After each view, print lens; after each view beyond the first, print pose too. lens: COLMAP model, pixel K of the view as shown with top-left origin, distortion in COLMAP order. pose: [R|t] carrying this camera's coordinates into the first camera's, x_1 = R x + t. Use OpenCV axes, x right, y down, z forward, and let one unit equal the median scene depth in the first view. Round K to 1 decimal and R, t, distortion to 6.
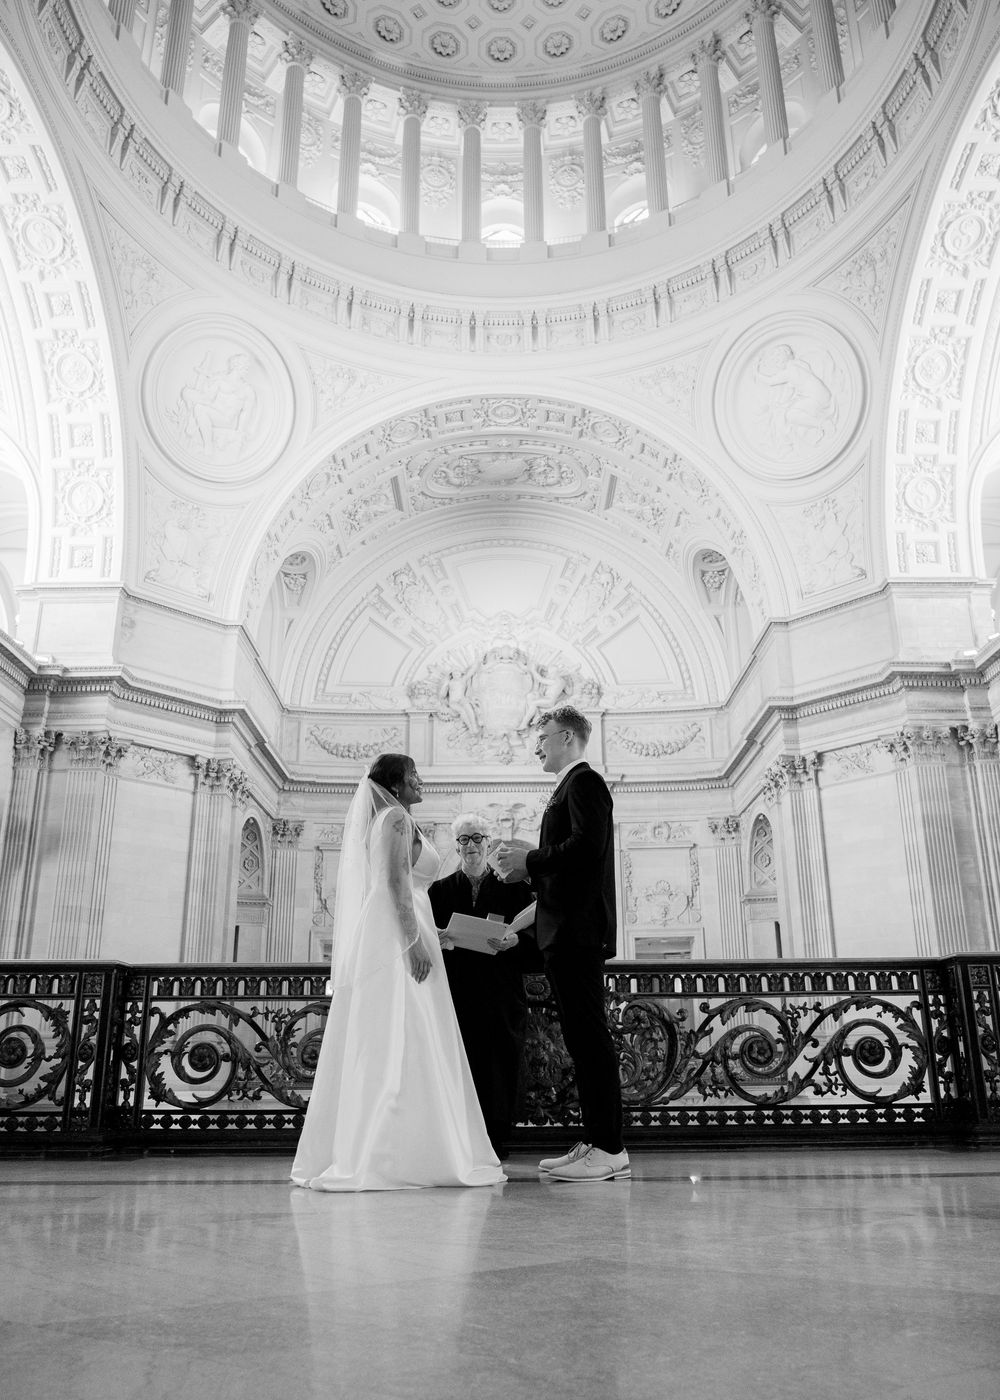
lens RADIAL K [[1034.4, 0, 501.7], [0, 1034.4, 752.5], [0, 0, 1]] dist [-0.021631, 0.003051]
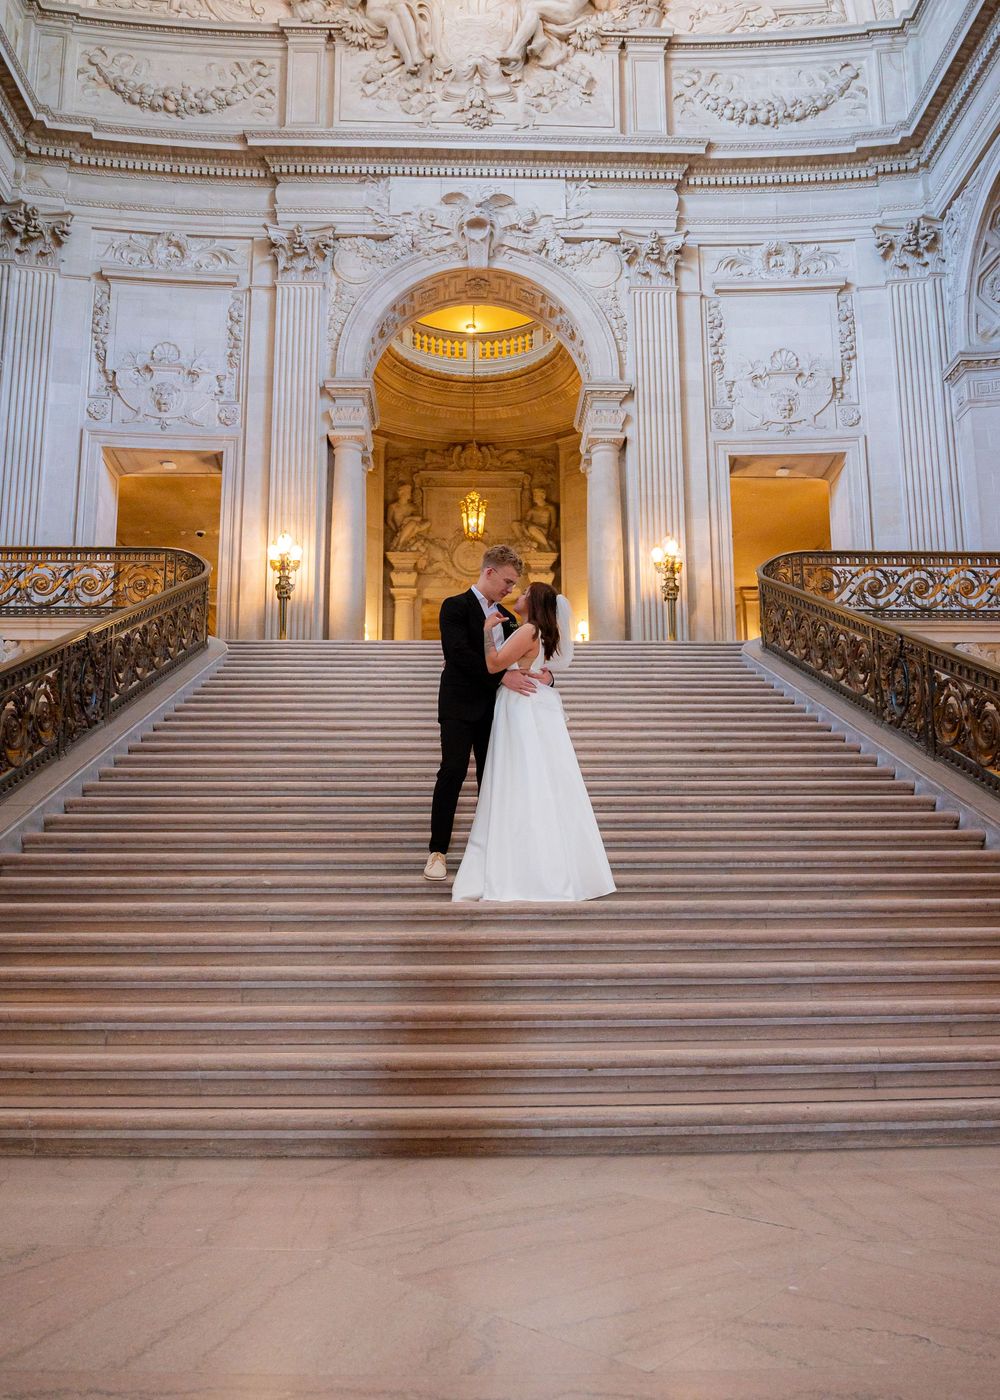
lens RADIAL K [[1207.0, 0, 500.0], [0, 1207.0, 700.0], [0, 0, 1]] dist [-0.003709, 0.006324]
pose [[0.999408, 0.008442, 0.033360, -0.002482], [-0.011921, 0.994345, 0.105525, 0.234831], [-0.032281, -0.105860, 0.993857, 0.396104]]
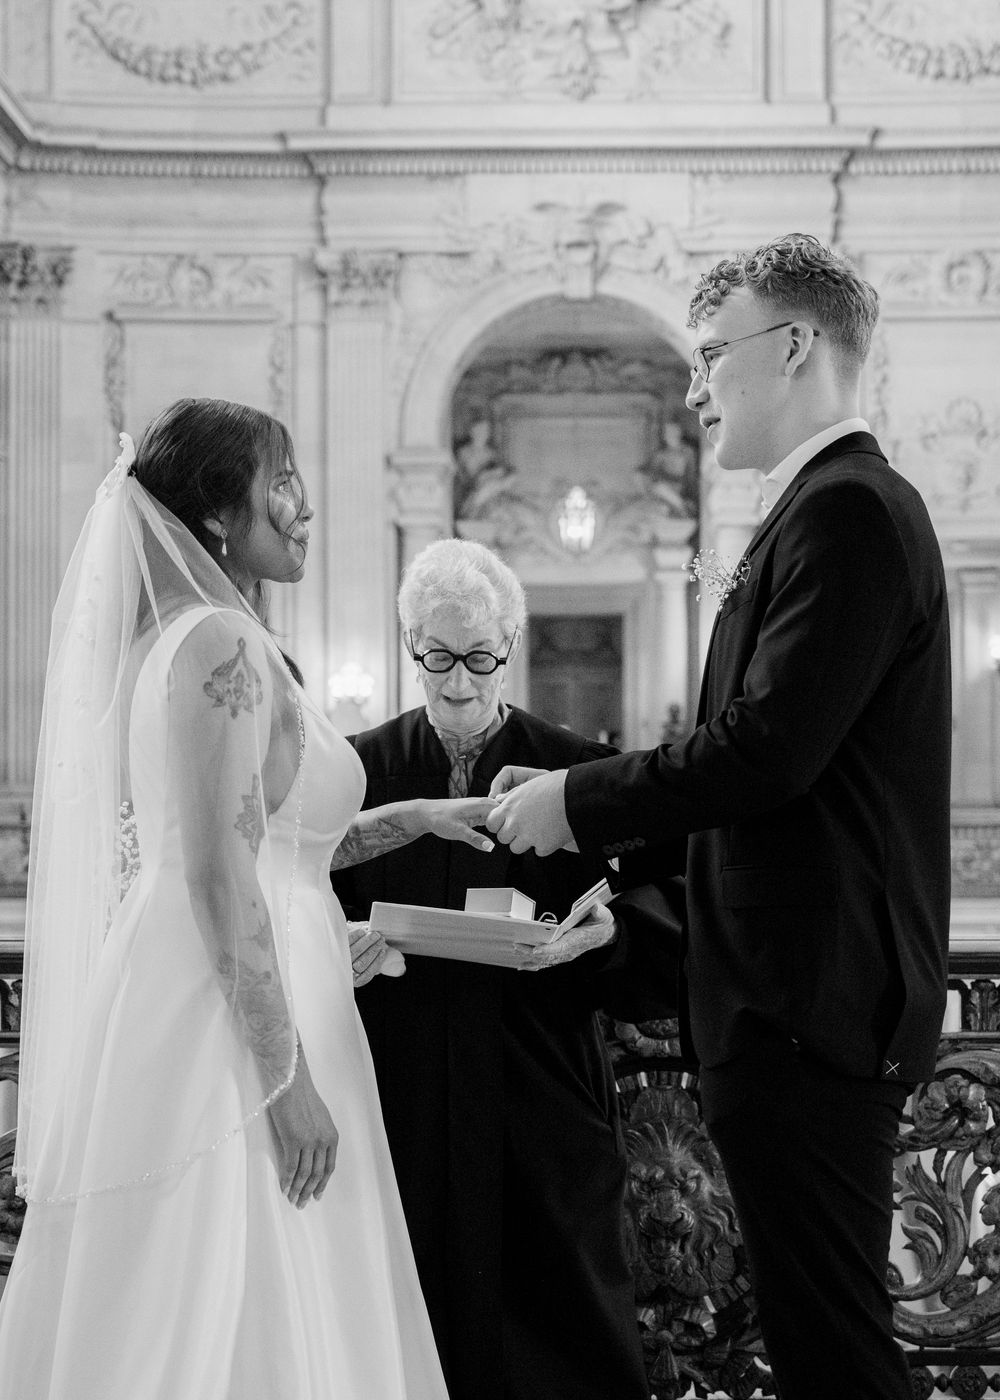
lens RADIAL K [[2465.7, 0, 521.6], [0, 2465.7, 770.0], [0, 0, 1]] dist [-0.032156, -0.012028]
pose [[0.999835, 0.005220, -0.017383, 0.000074], [-0.000062, 0.958723, 0.284343, -0.010723], [0.018149, -0.284295, 0.958565, 0.032537]]
